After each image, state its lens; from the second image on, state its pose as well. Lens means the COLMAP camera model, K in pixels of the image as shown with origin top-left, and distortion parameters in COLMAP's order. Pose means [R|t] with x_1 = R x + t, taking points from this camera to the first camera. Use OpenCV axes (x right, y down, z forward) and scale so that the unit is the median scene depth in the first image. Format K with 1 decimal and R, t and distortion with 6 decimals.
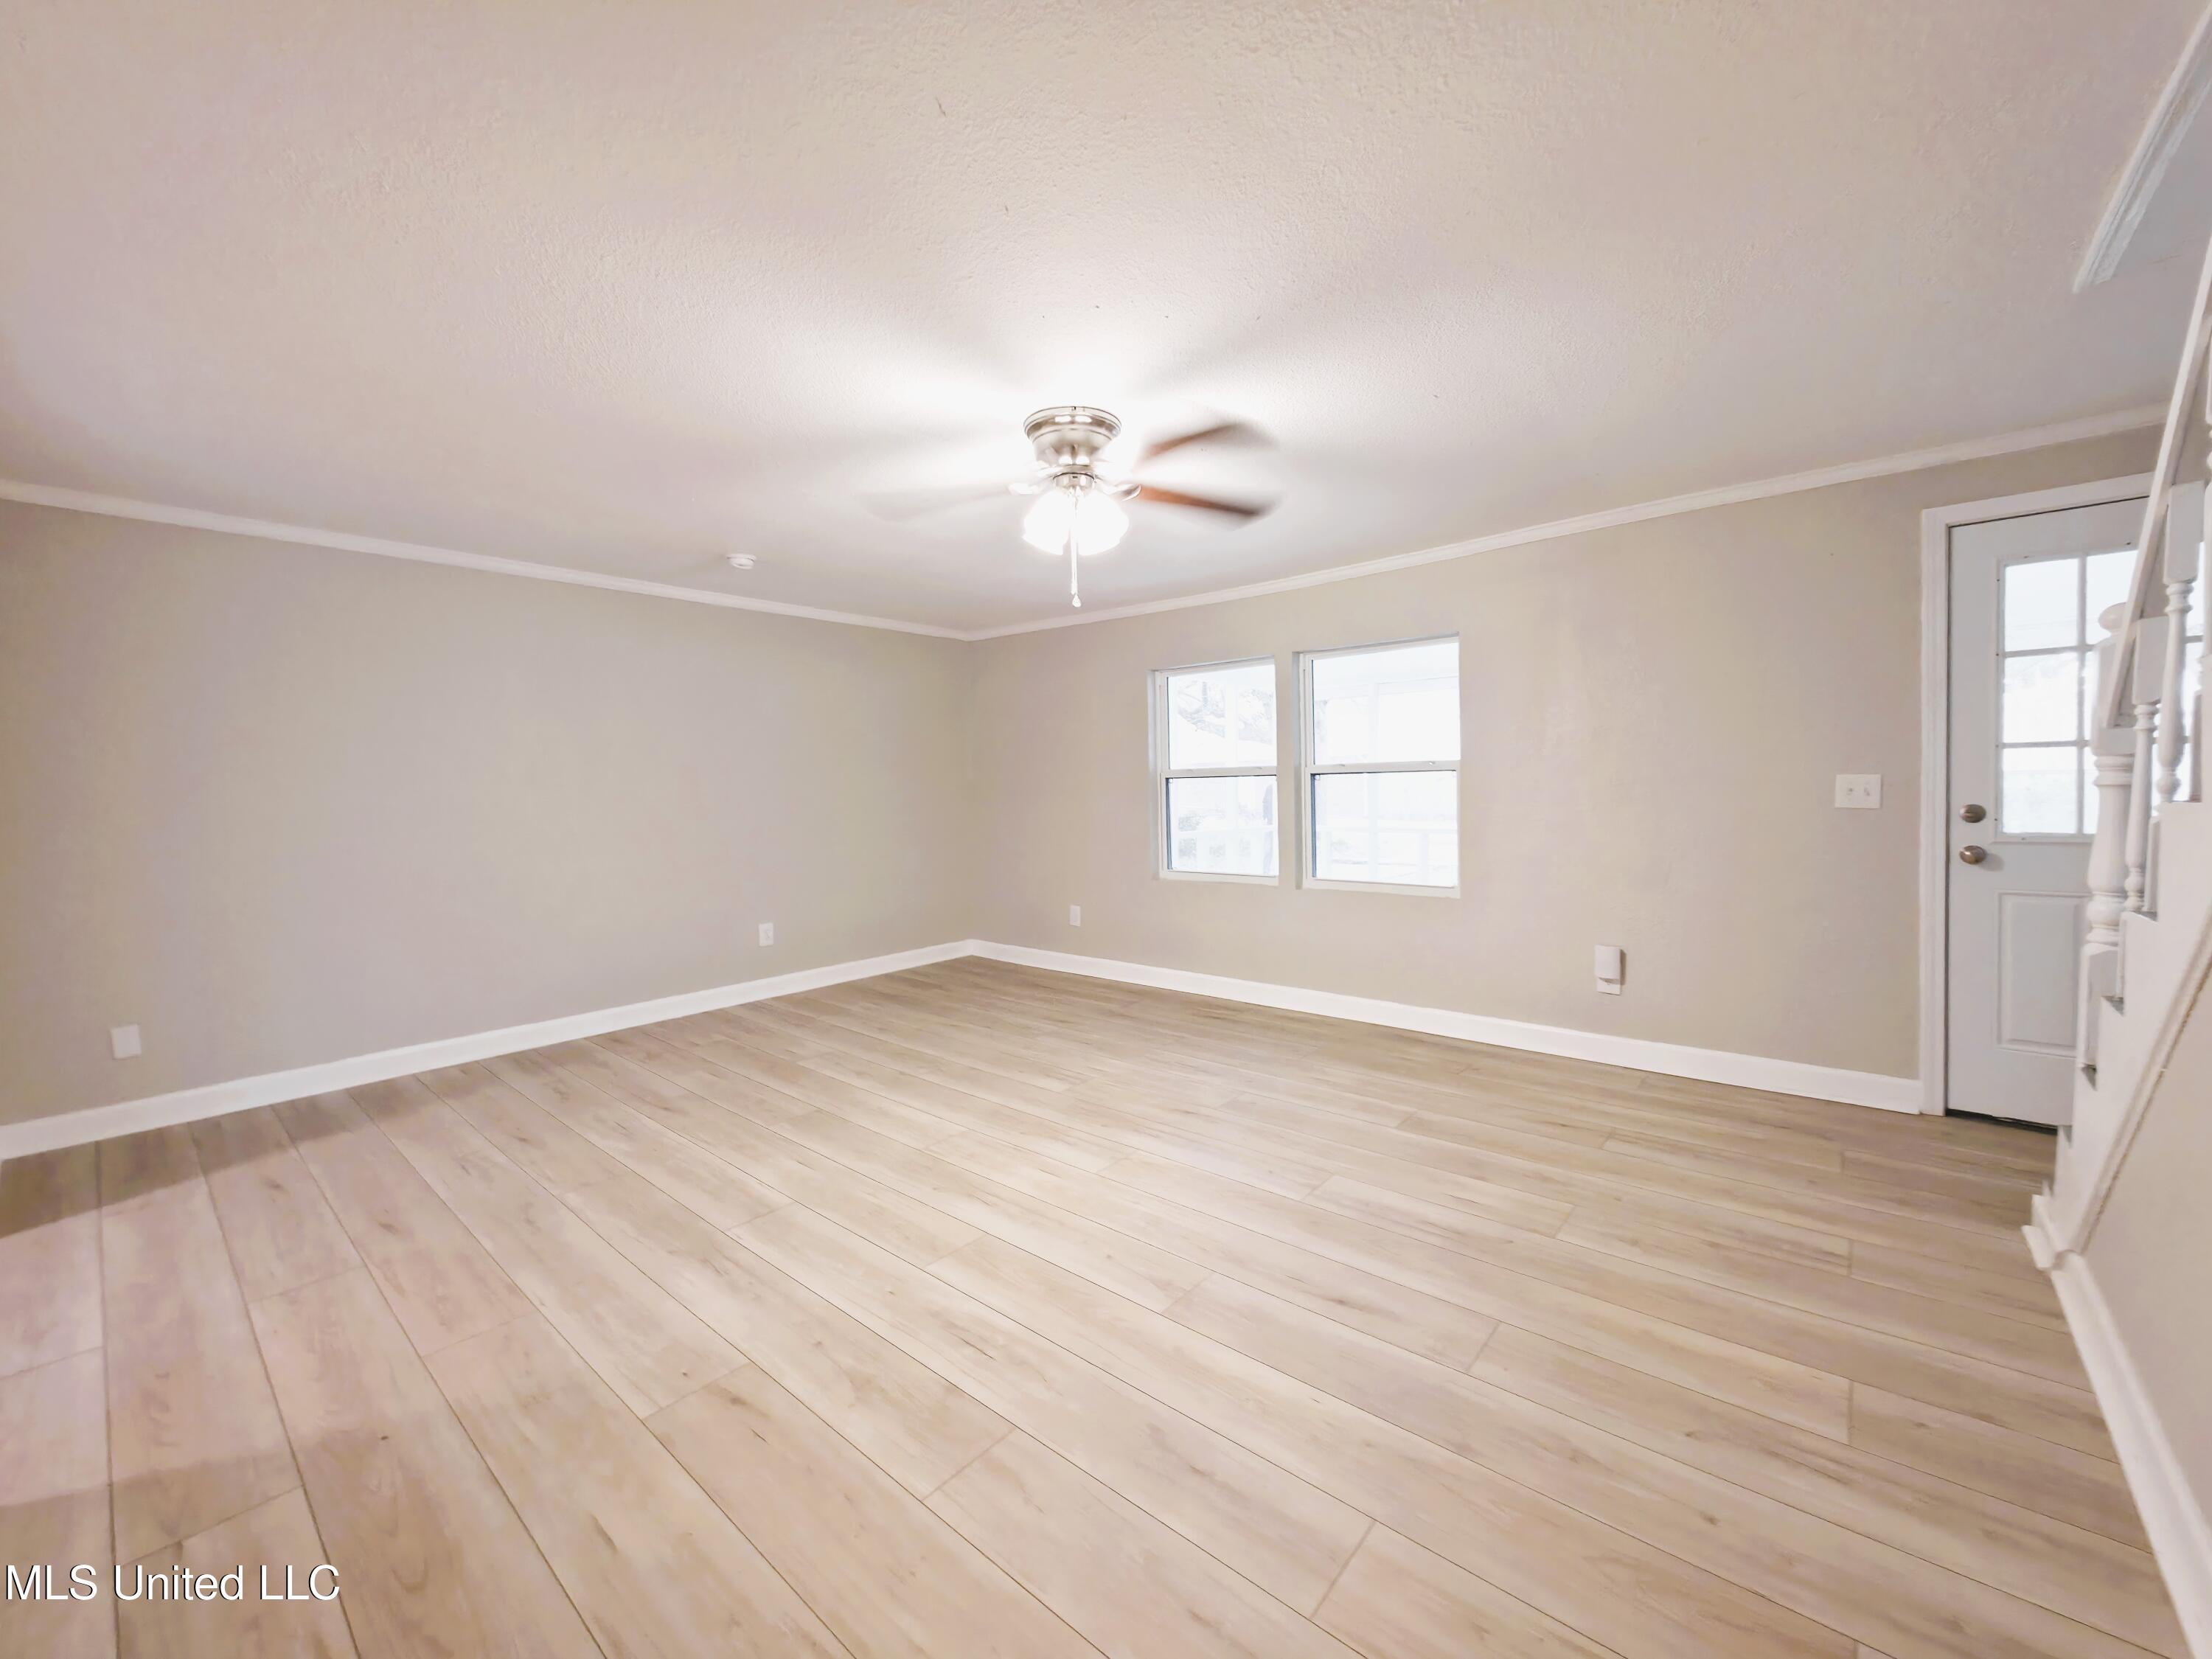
lens RADIAL K [[878.3, 0, 1106.8], [0, 878.3, 810.9], [0, 0, 1]] dist [0.005360, -0.001791]
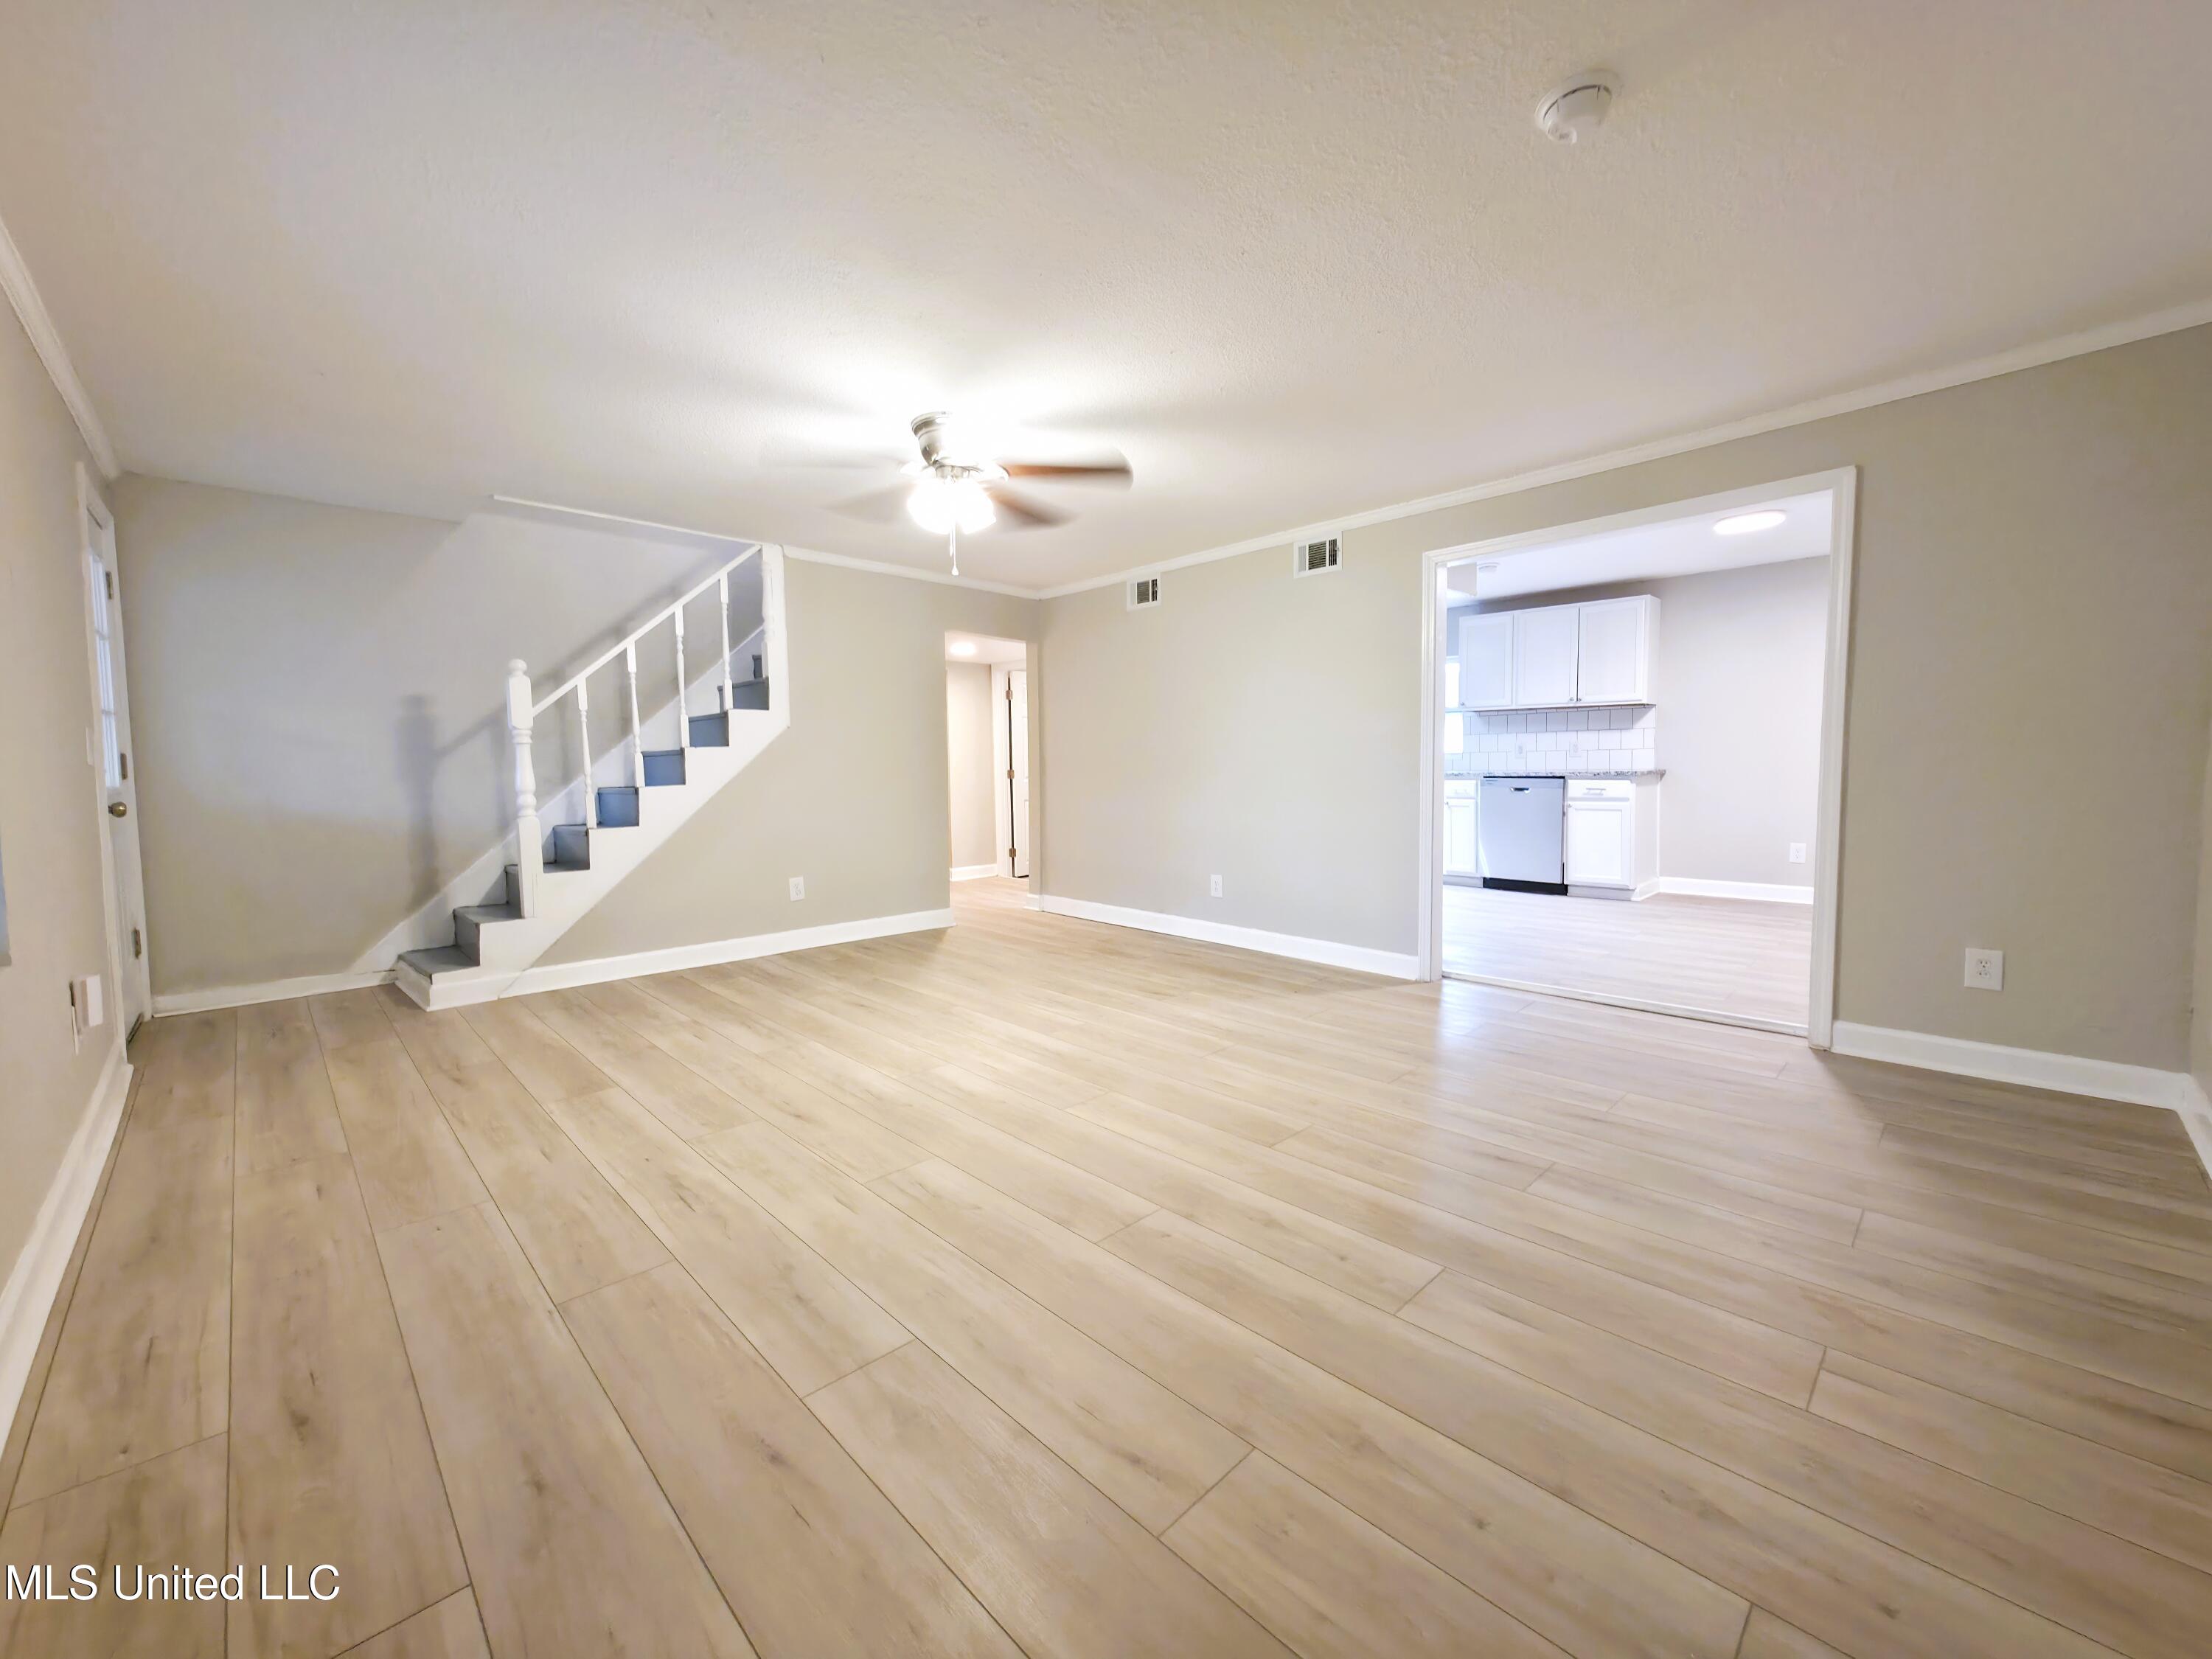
lens RADIAL K [[878.3, 0, 1109.8], [0, 878.3, 819.5], [0, 0, 1]] dist [0.005360, -0.001791]
pose [[-0.996299, 0.023501, 0.082676, -0.317878], [0.031133, 0.995248, 0.092265, 0.001540], [-0.080115, 0.094498, -0.992296, 2.069865]]
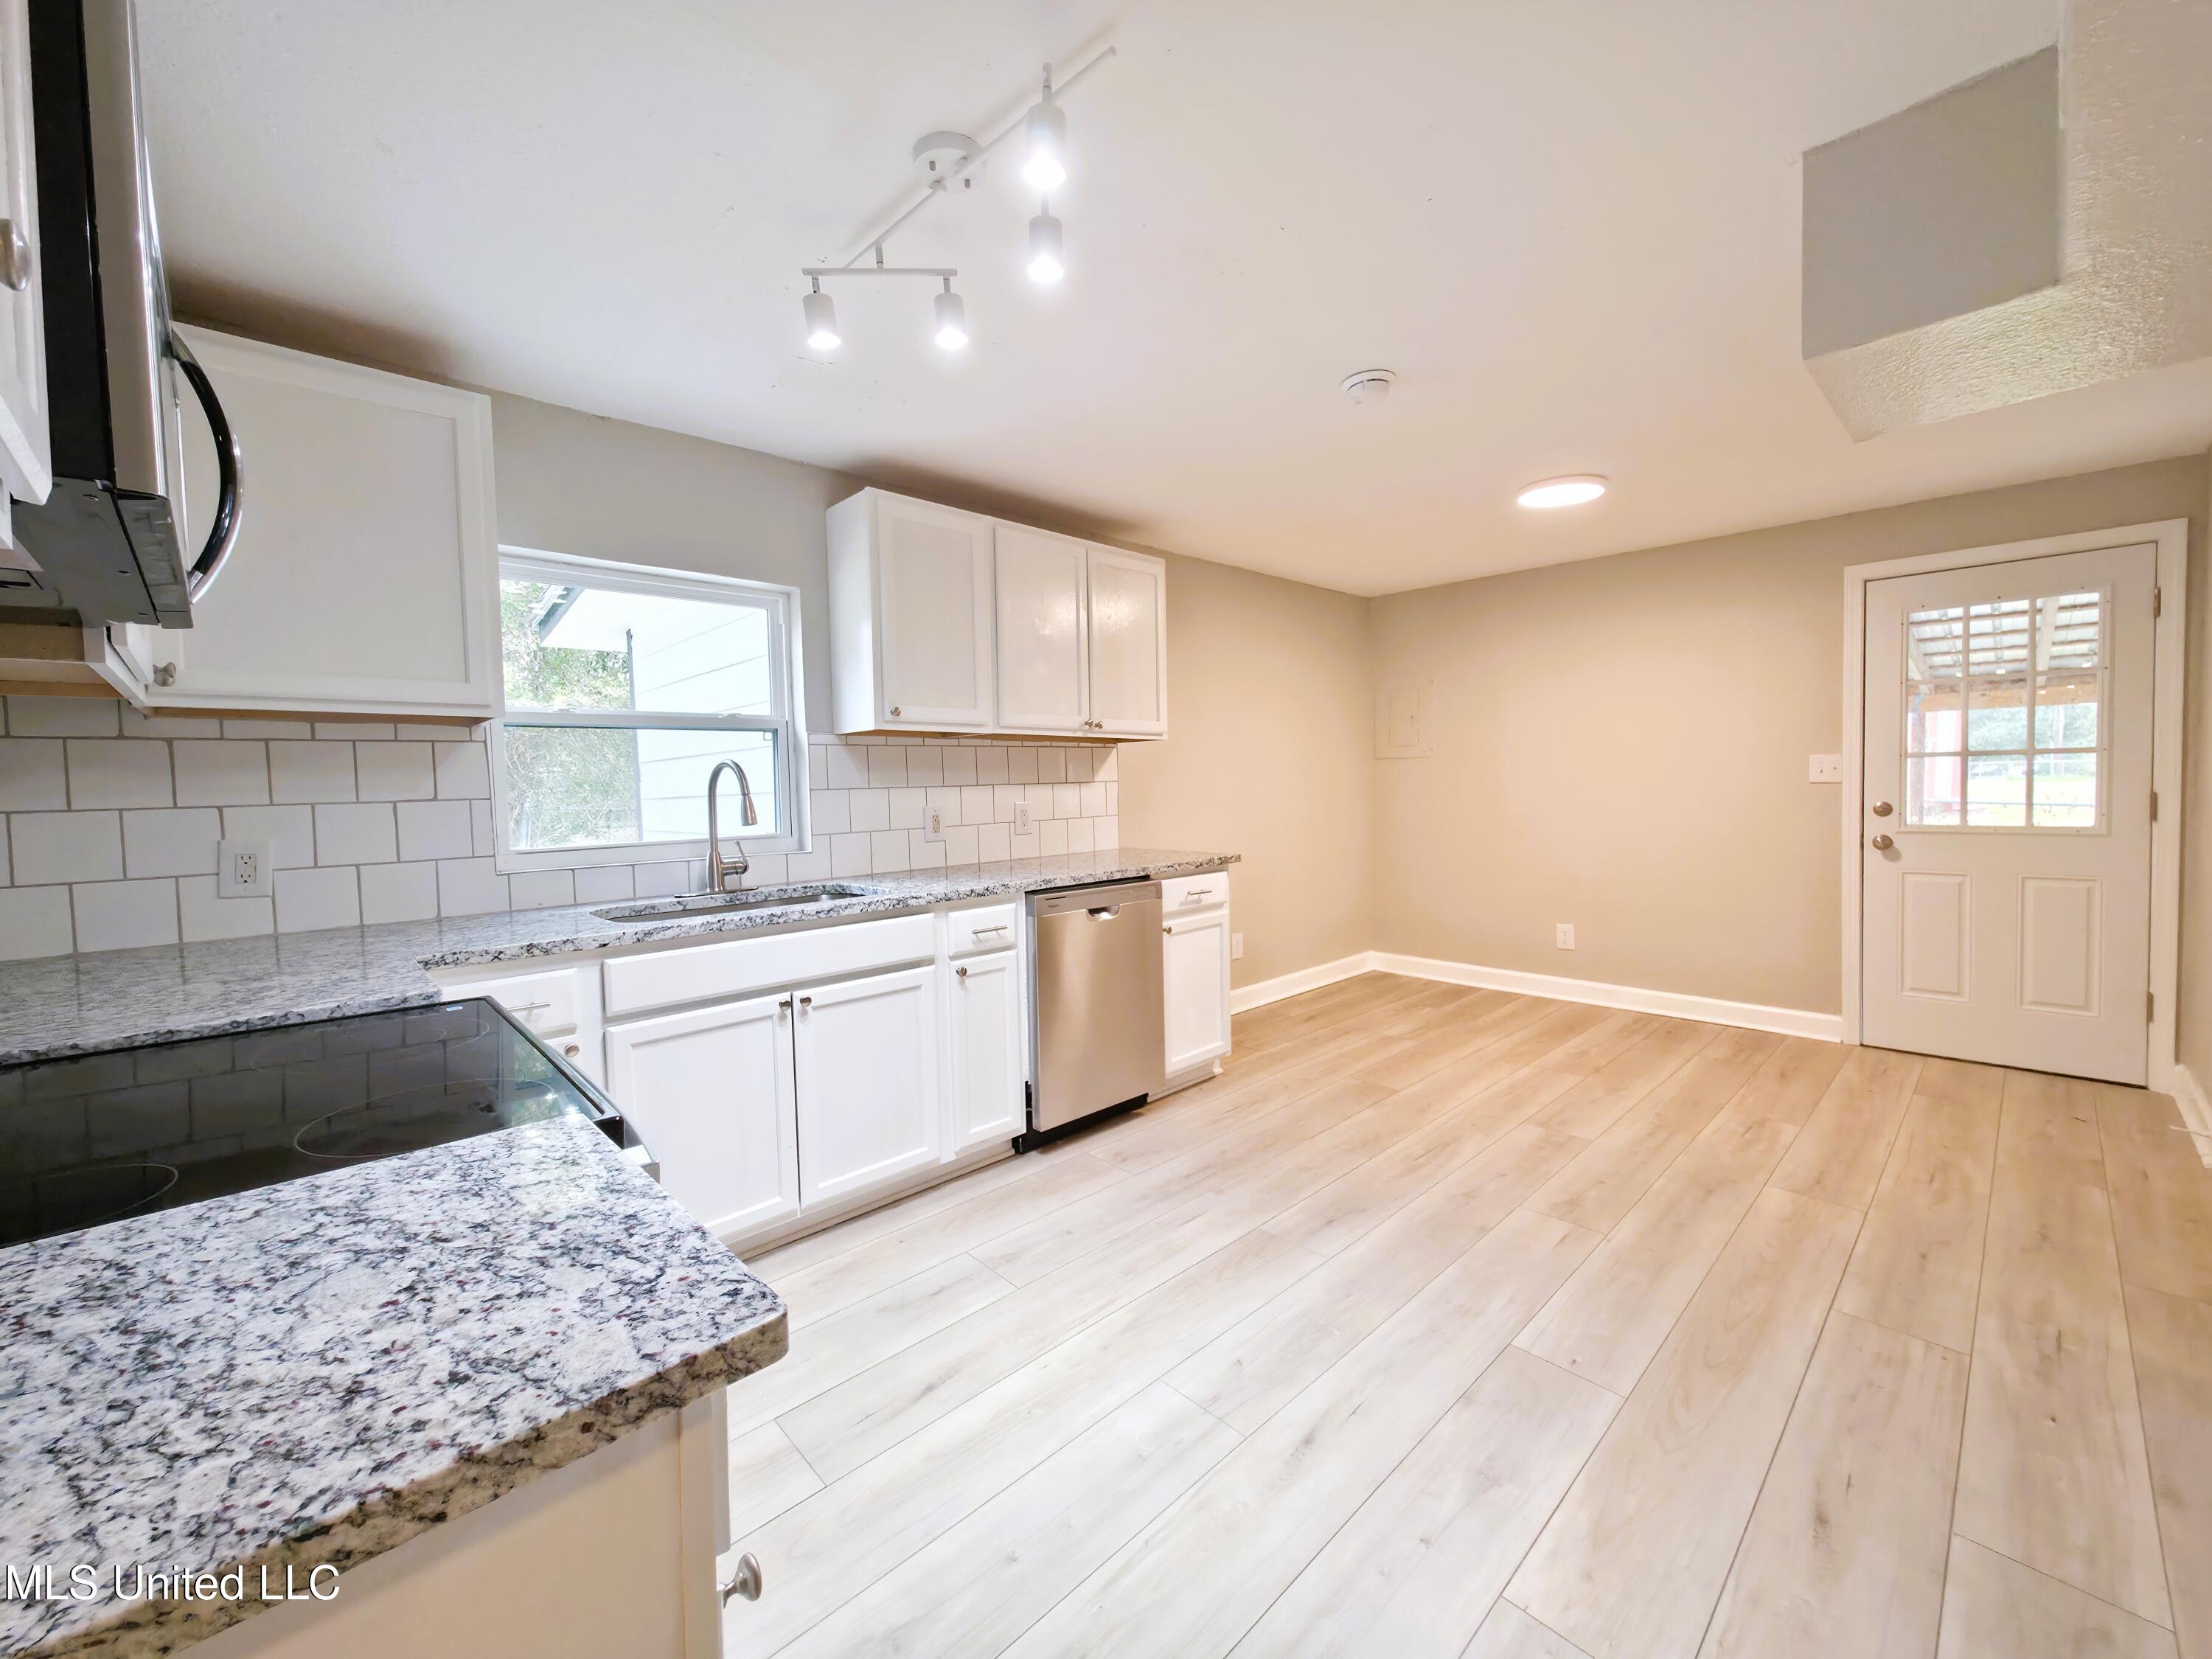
lens RADIAL K [[878.3, 0, 1120.0], [0, 878.3, 815.9], [0, 0, 1]] dist [0.005360, -0.001791]
pose [[-0.089026, 0.053092, -0.994613, -0.161154], [-0.001869, 0.998568, 0.053471, -0.000137], [0.996028, 0.006619, -0.088799, -0.223688]]
